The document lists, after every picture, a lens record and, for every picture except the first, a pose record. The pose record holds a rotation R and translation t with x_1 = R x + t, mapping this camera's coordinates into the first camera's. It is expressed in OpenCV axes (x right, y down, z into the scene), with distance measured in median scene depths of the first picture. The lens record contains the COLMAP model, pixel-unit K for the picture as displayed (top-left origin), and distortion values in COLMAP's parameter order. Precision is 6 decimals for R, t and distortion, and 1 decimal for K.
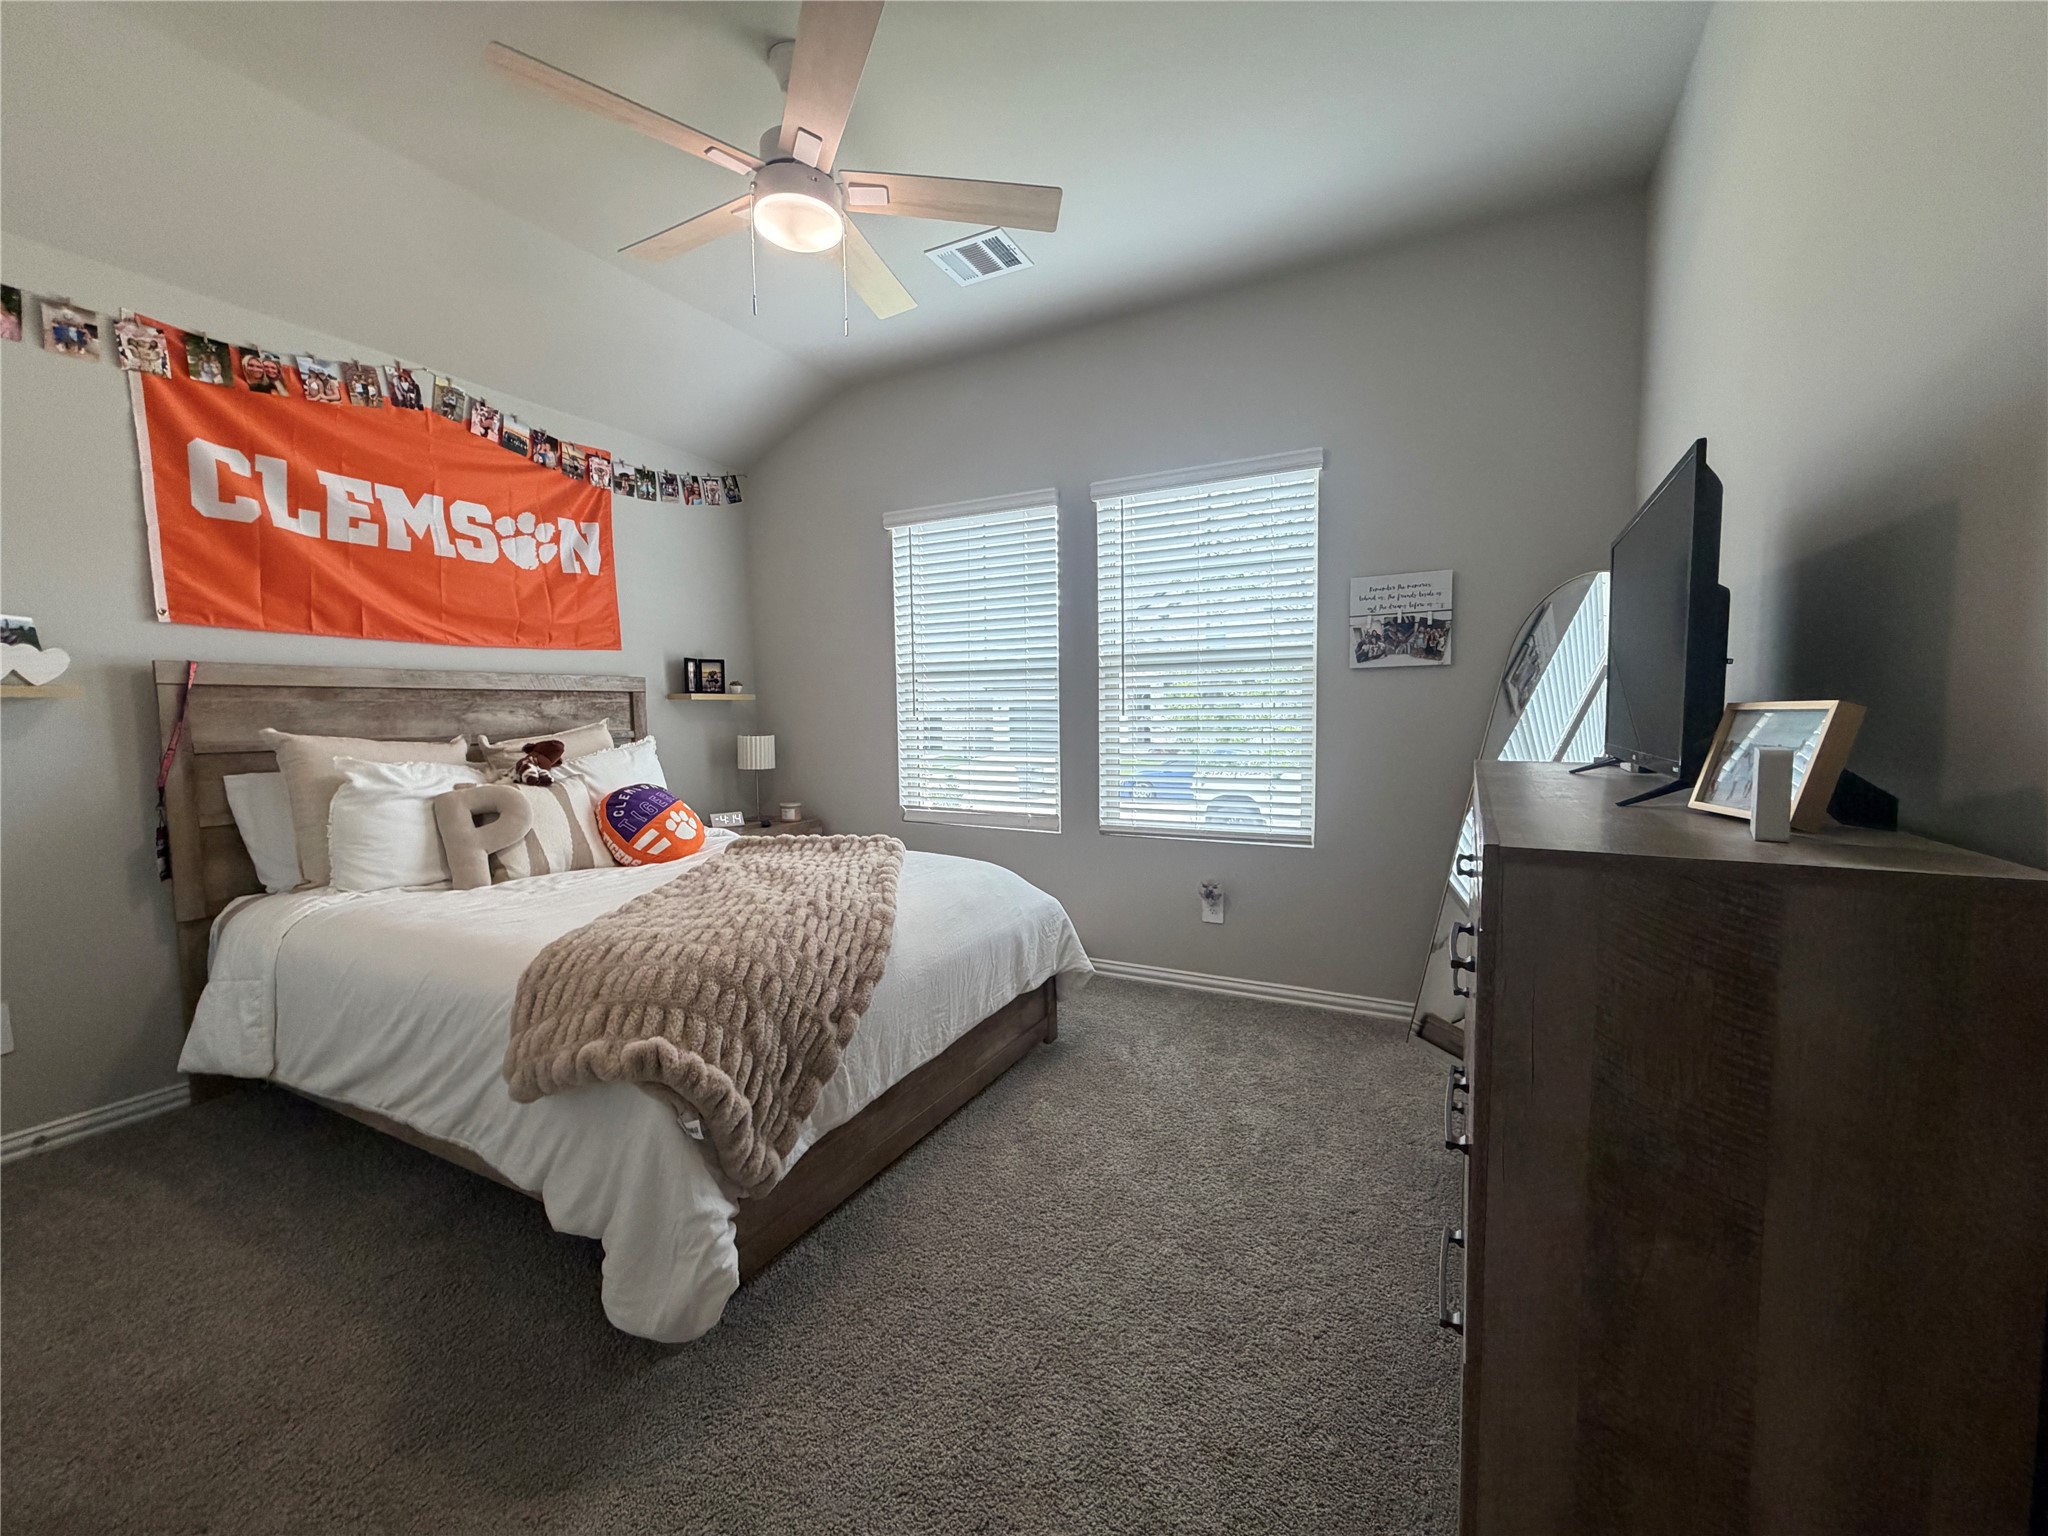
lens RADIAL K [[814.8, 0, 1027.7], [0, 814.8, 771.3], [0, 0, 1]] dist [-0.000512, -0.000350]
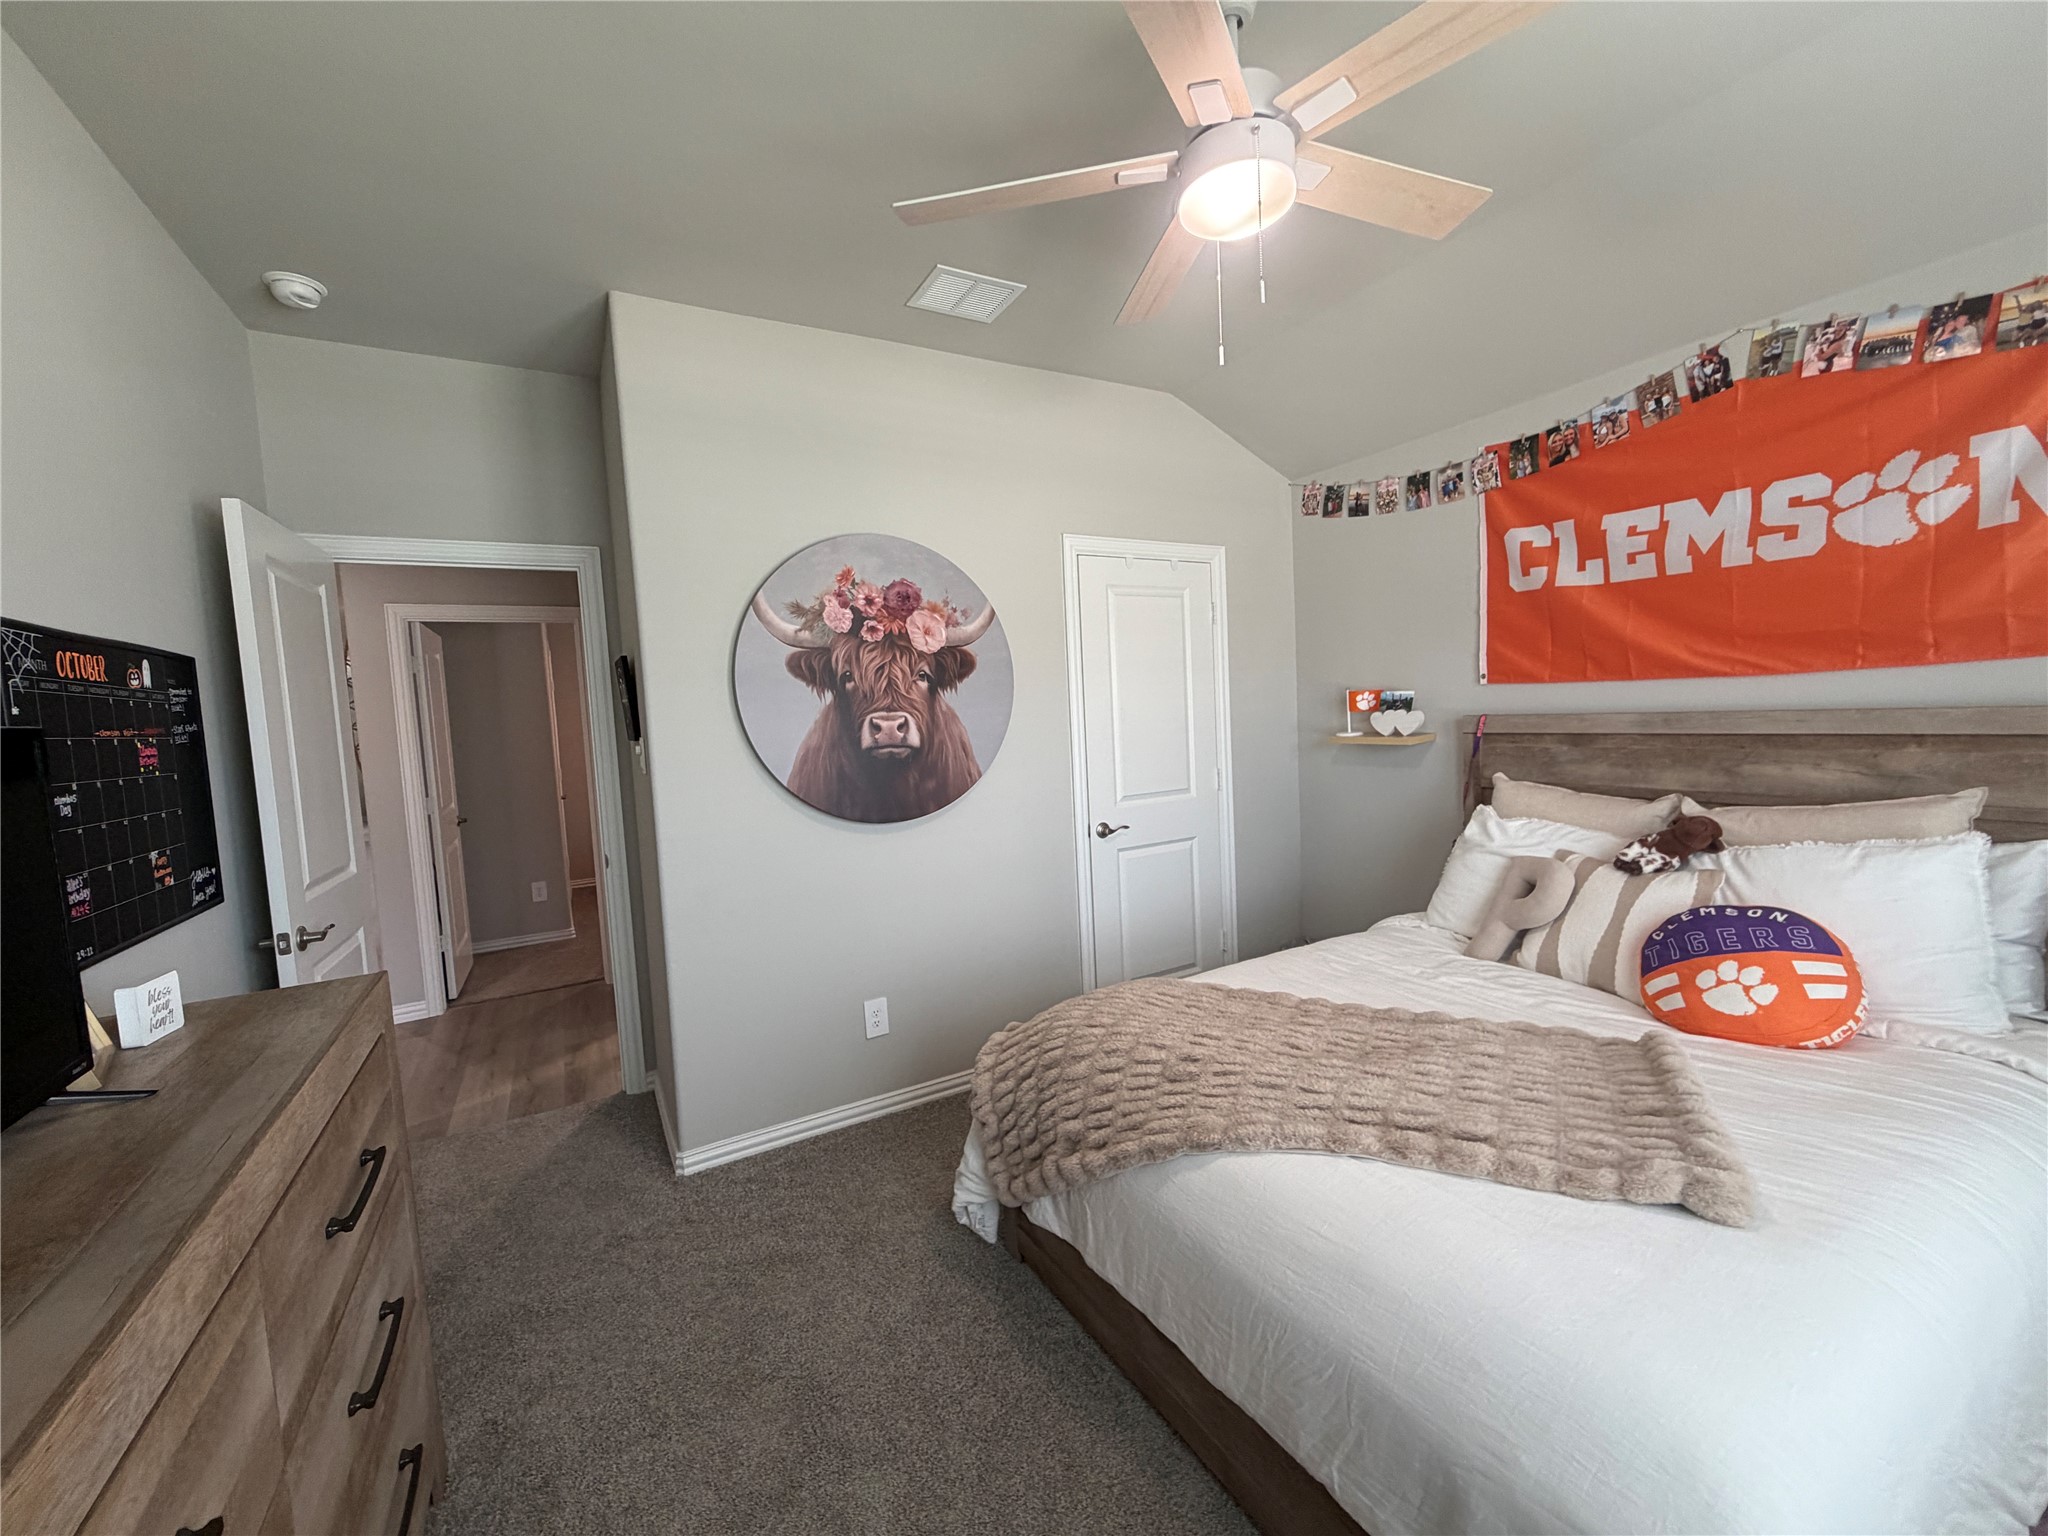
lens RADIAL K [[814.8, 0, 1027.7], [0, 814.8, 771.3], [0, 0, 1]] dist [-0.000512, -0.000350]
pose [[-0.533367, 0.099799, -0.839976, 0.358274], [-0.011610, 0.992059, 0.125240, -0.169522], [0.845804, 0.076551, -0.527973, 0.917689]]
